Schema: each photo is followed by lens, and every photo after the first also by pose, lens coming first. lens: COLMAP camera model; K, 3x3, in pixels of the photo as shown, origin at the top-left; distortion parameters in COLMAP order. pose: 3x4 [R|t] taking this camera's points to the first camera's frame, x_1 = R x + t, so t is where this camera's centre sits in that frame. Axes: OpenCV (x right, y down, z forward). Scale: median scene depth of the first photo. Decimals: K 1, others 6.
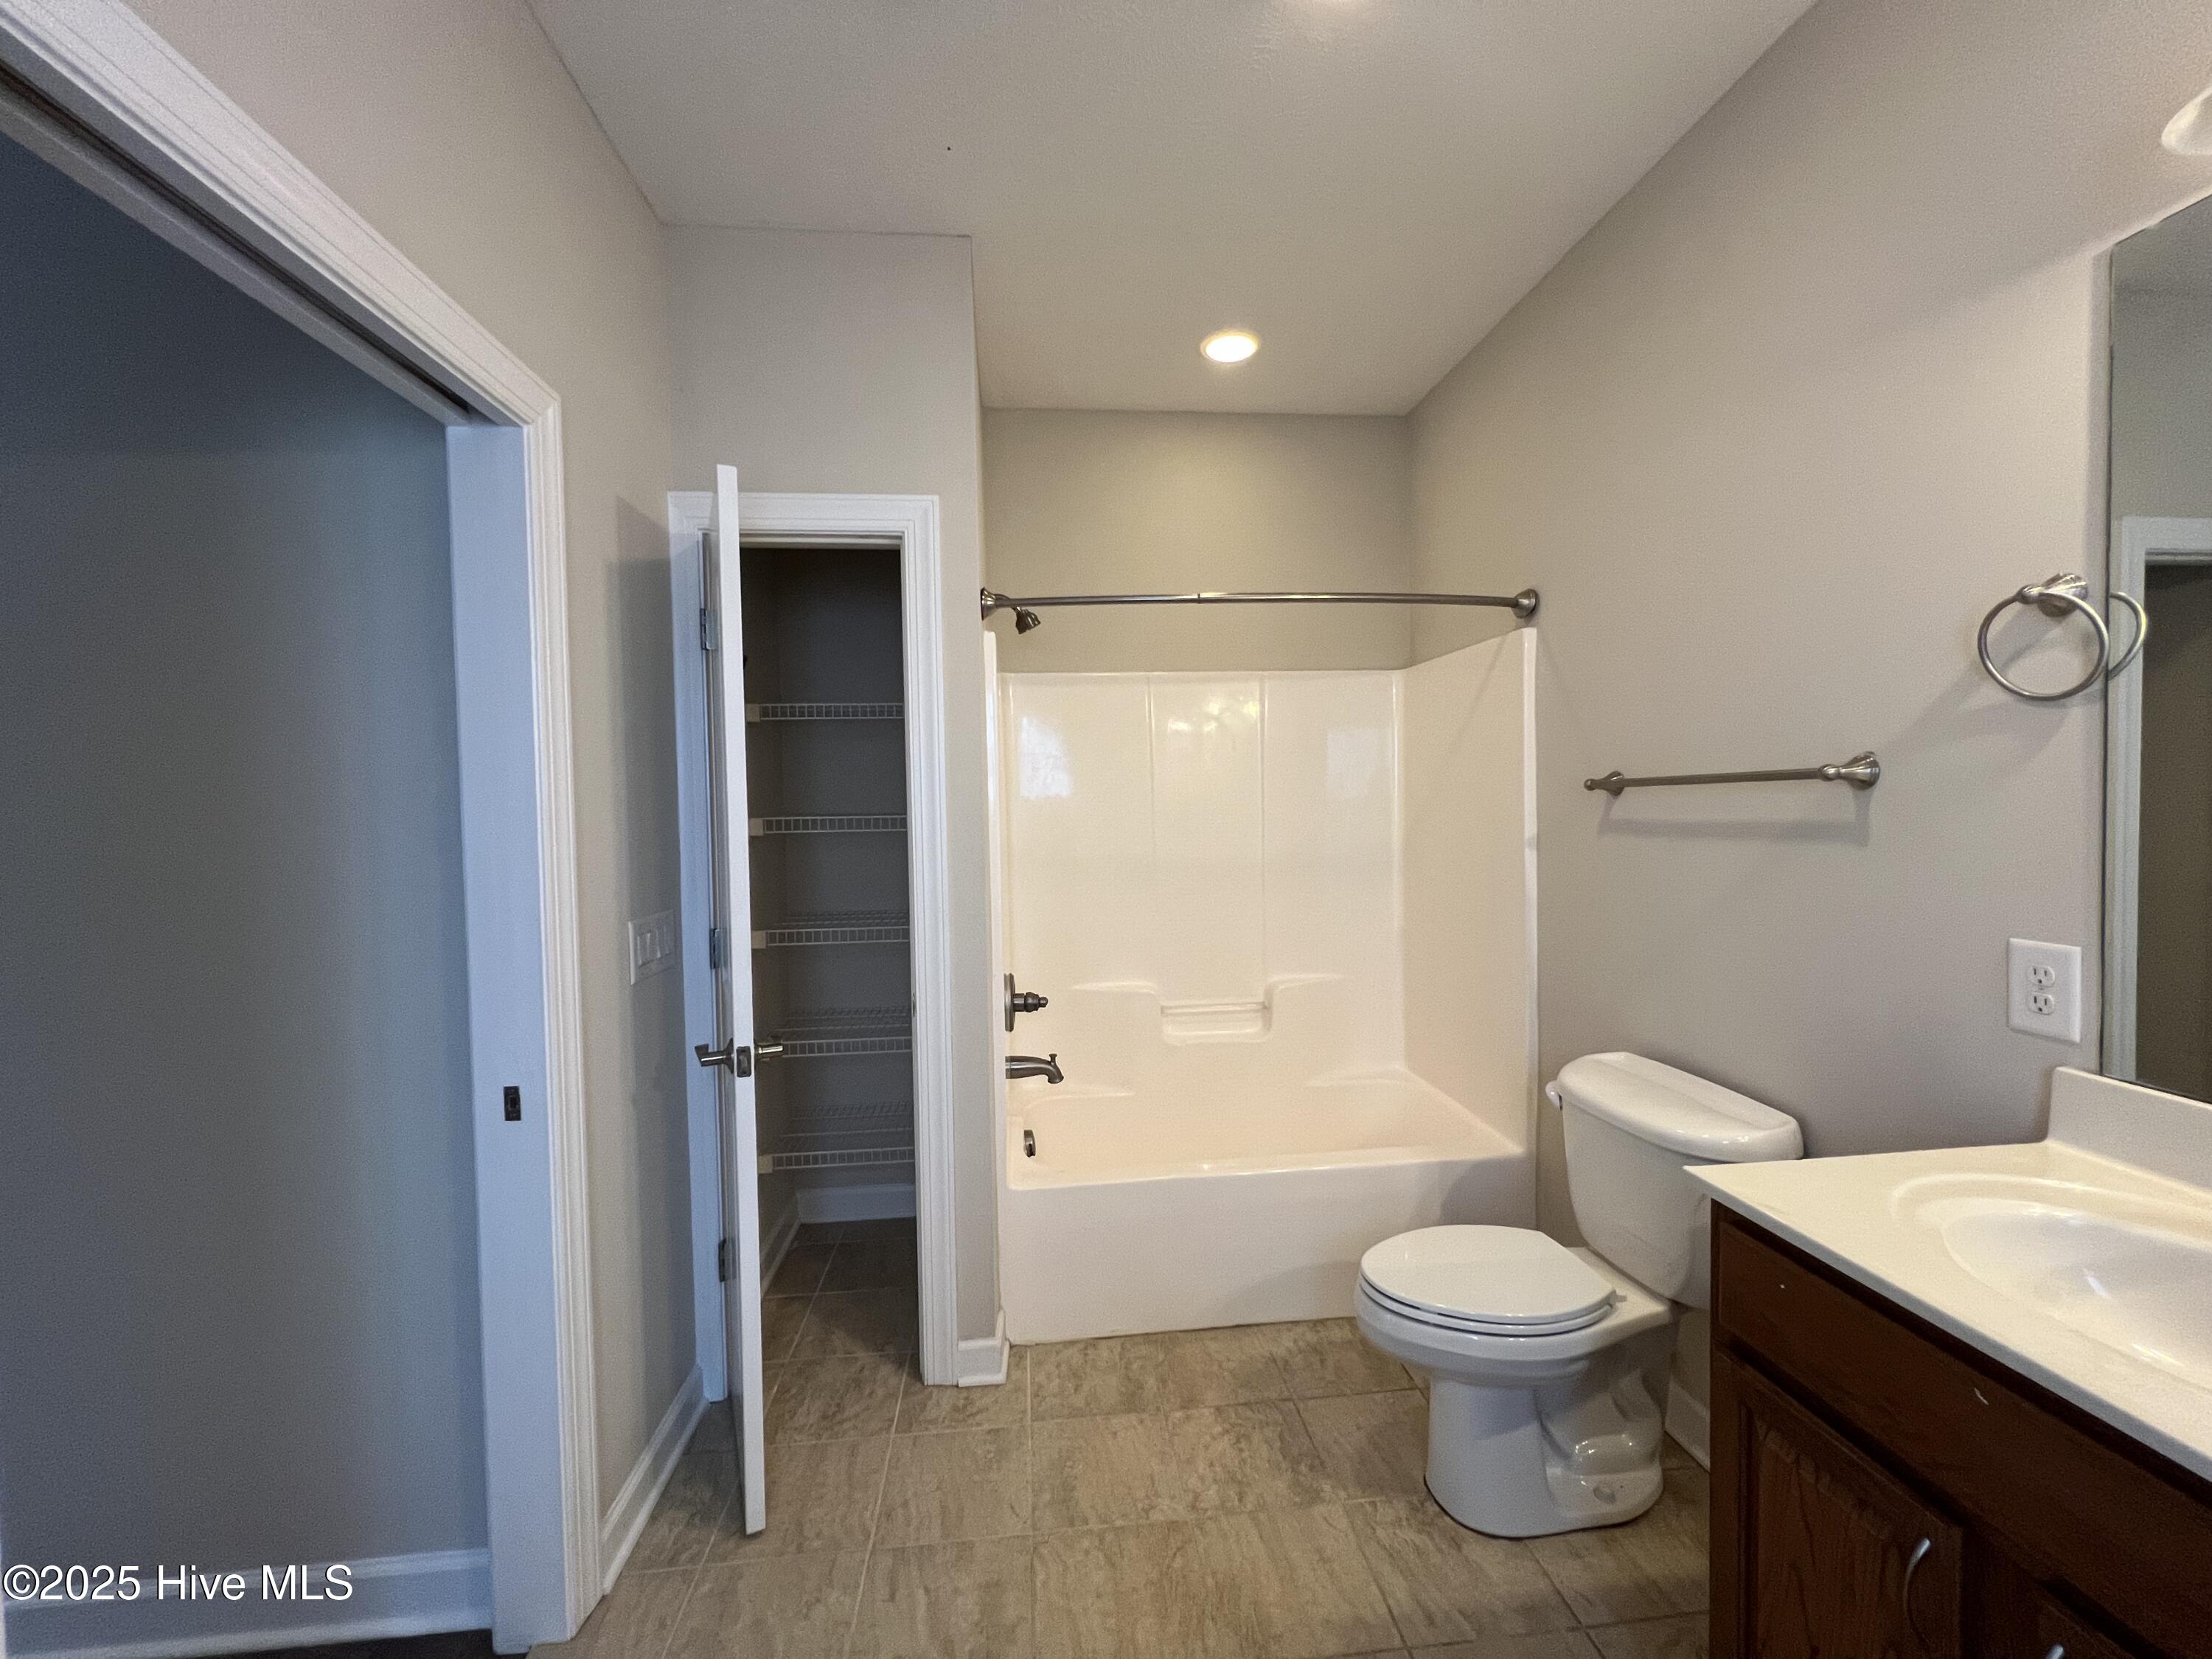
lens RADIAL K [[882.2, 0, 1114.7], [0, 882.2, 826.8], [0, 0, 1]] dist [-0.000818, -0.000247]
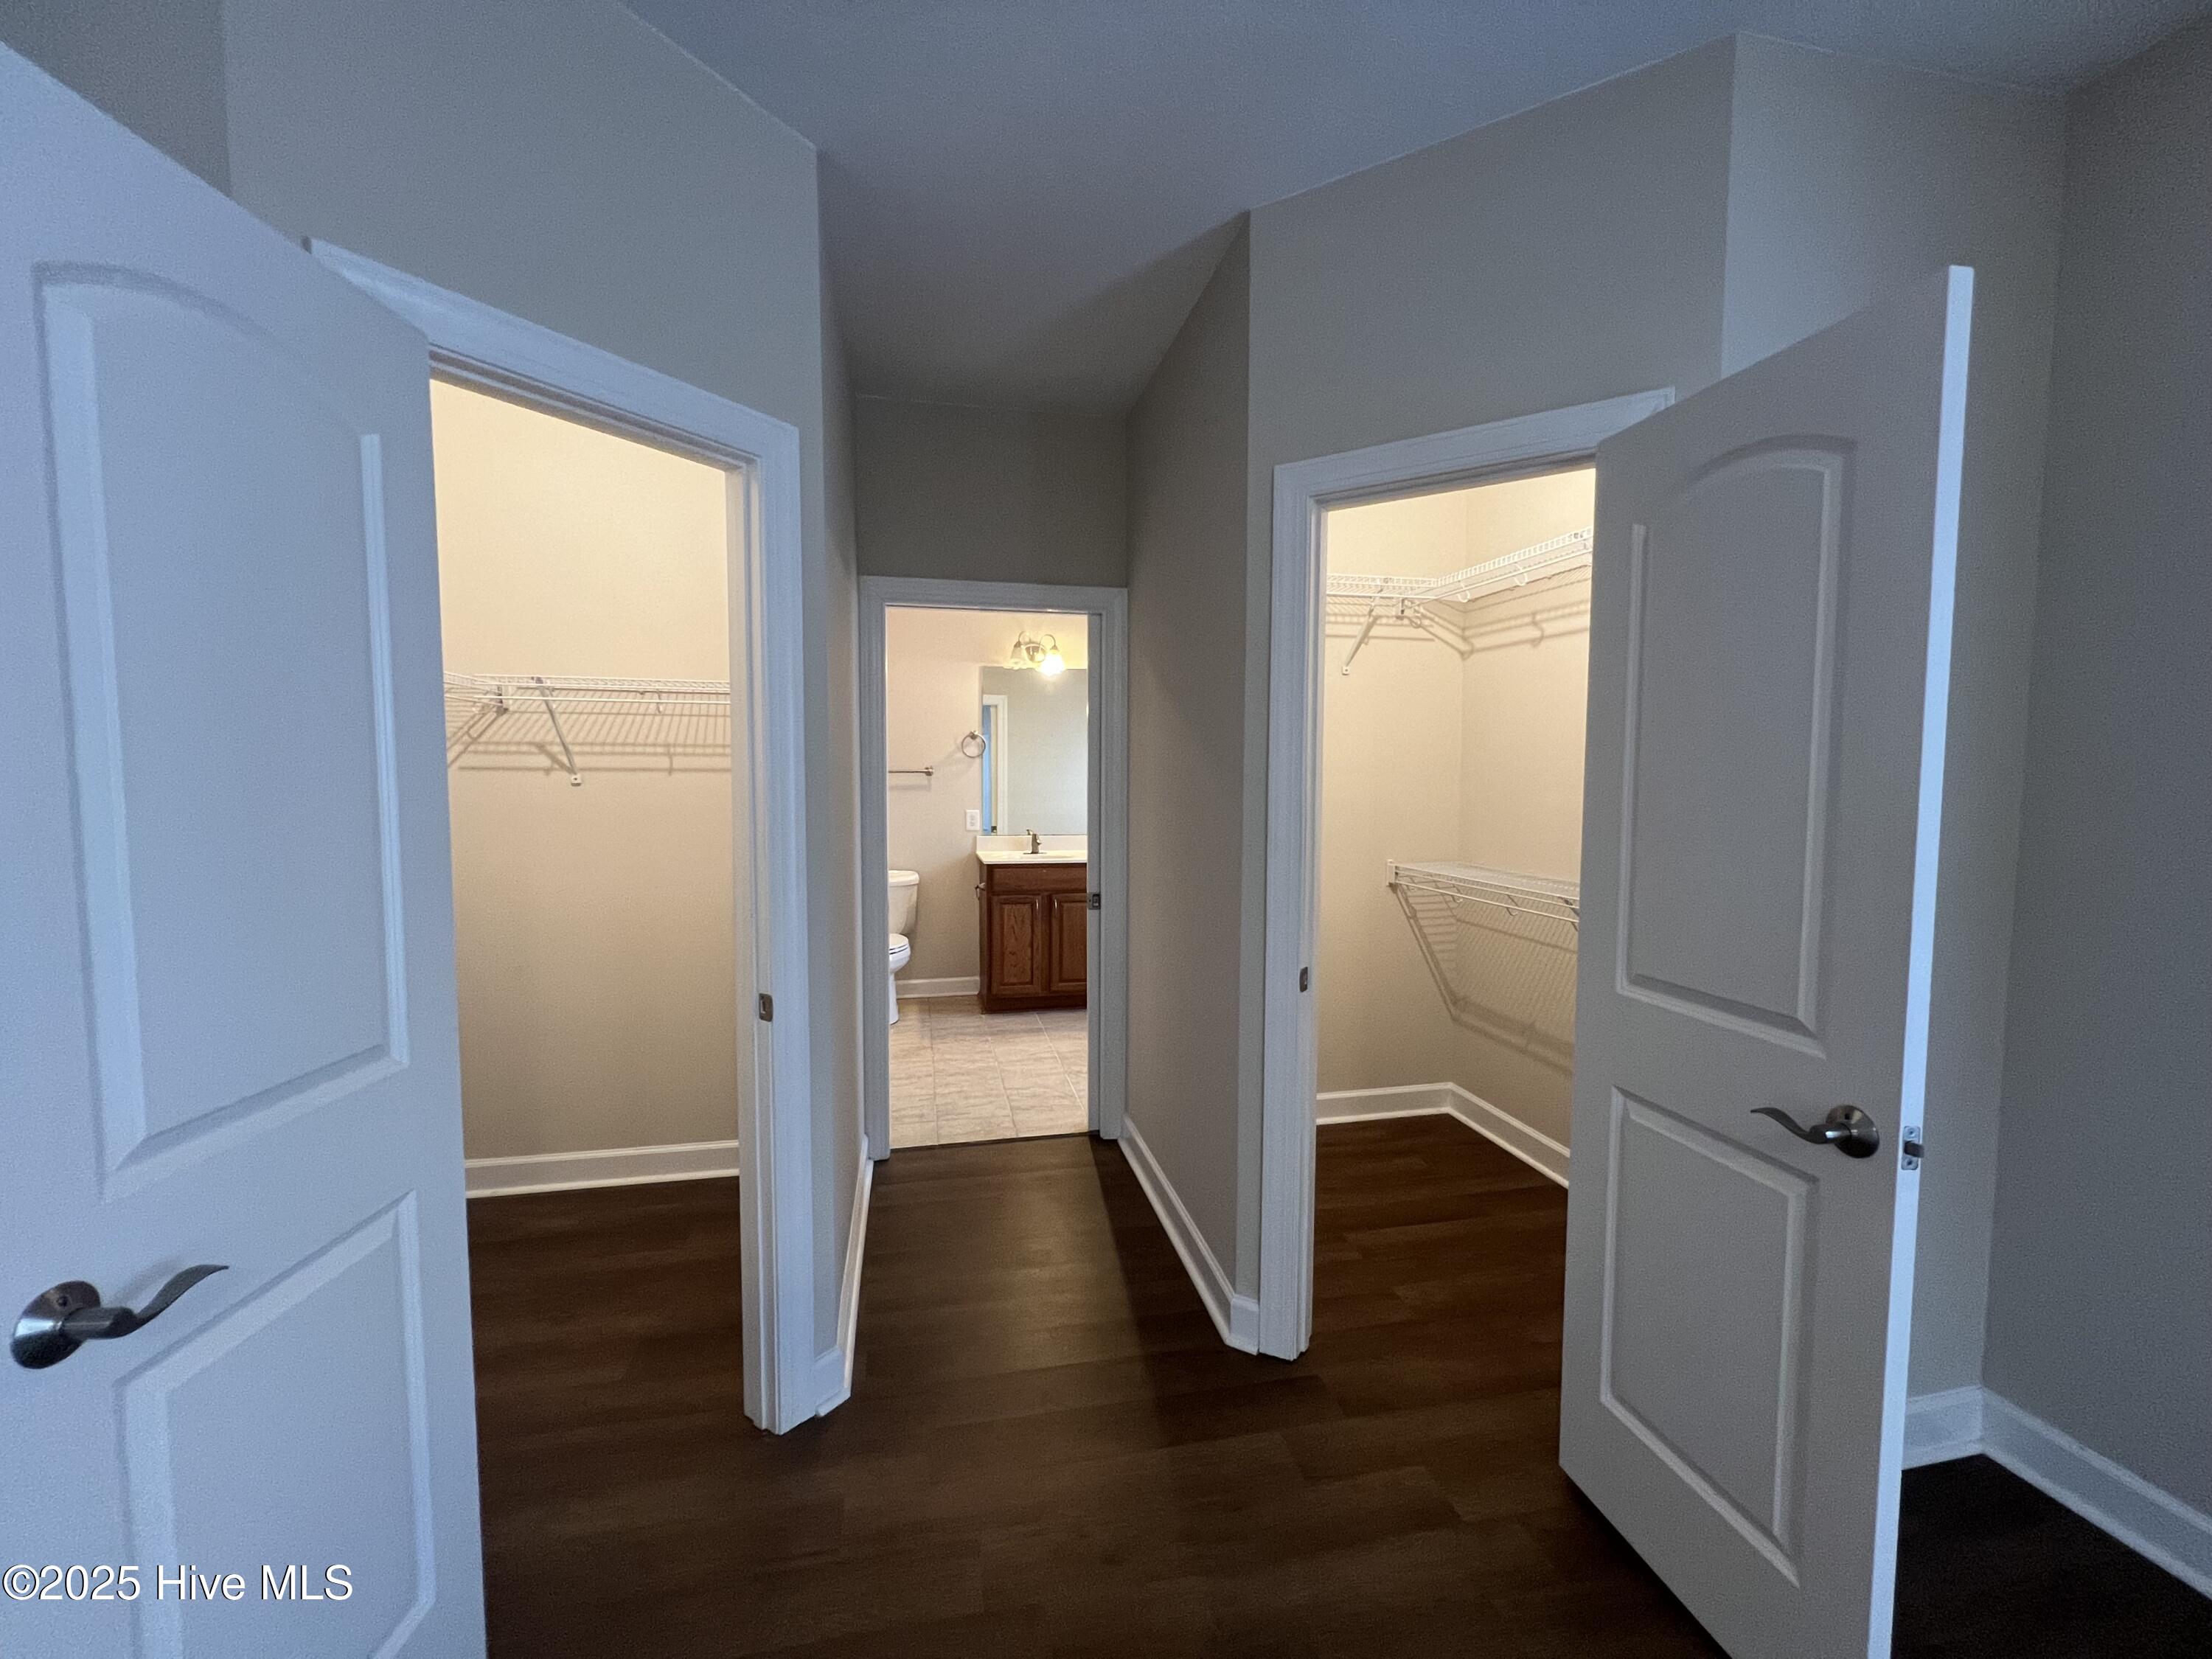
lens RADIAL K [[882.2, 0, 1114.7], [0, 882.2, 826.8], [0, 0, 1]] dist [-0.000818, -0.000247]
pose [[-0.115897, -0.042722, 0.992342, -2.954053], [0.027880, 0.998541, 0.046245, 0.021530], [-0.992870, 0.033026, -0.114536, 0.656456]]
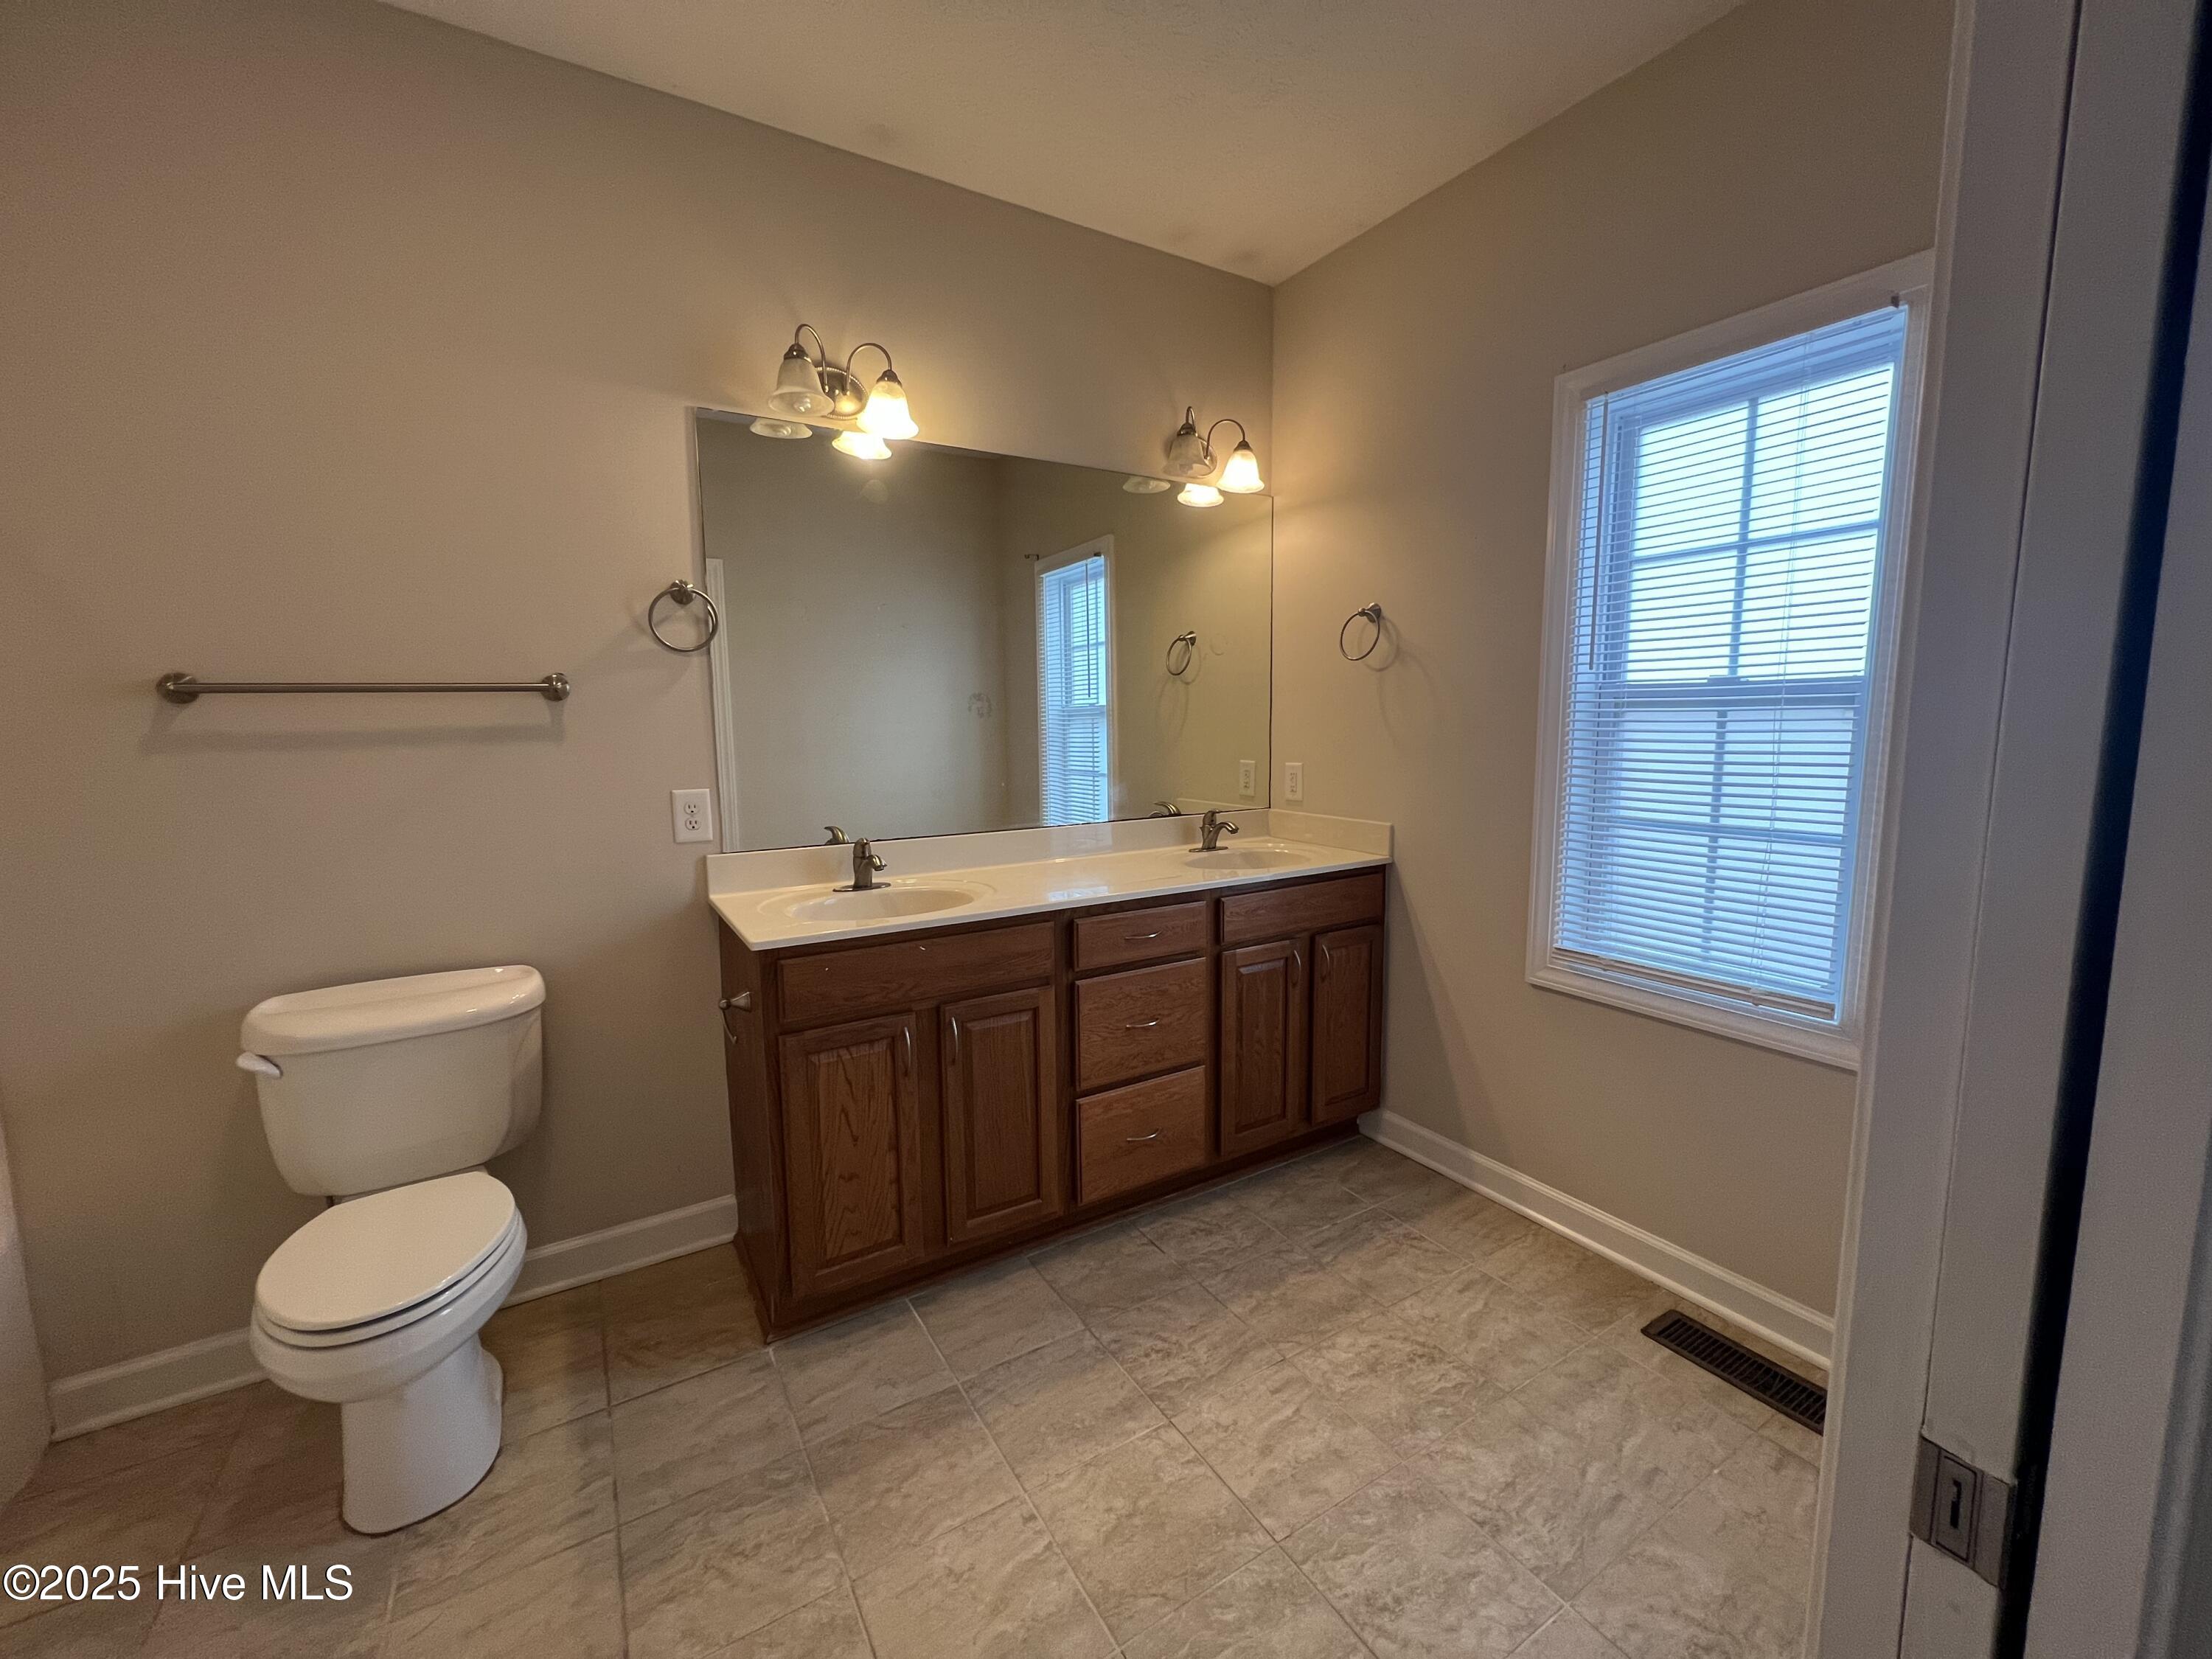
lens RADIAL K [[877.9, 0, 1109.4], [0, 877.9, 826.4], [0, 0, 1]] dist [-0.005960, -0.000066]
pose [[-0.434362, -0.089377, 0.896293, -0.743485], [0.045089, 0.991660, 0.120738, 0.024719], [-0.899609, 0.092857, -0.426709, 0.826915]]
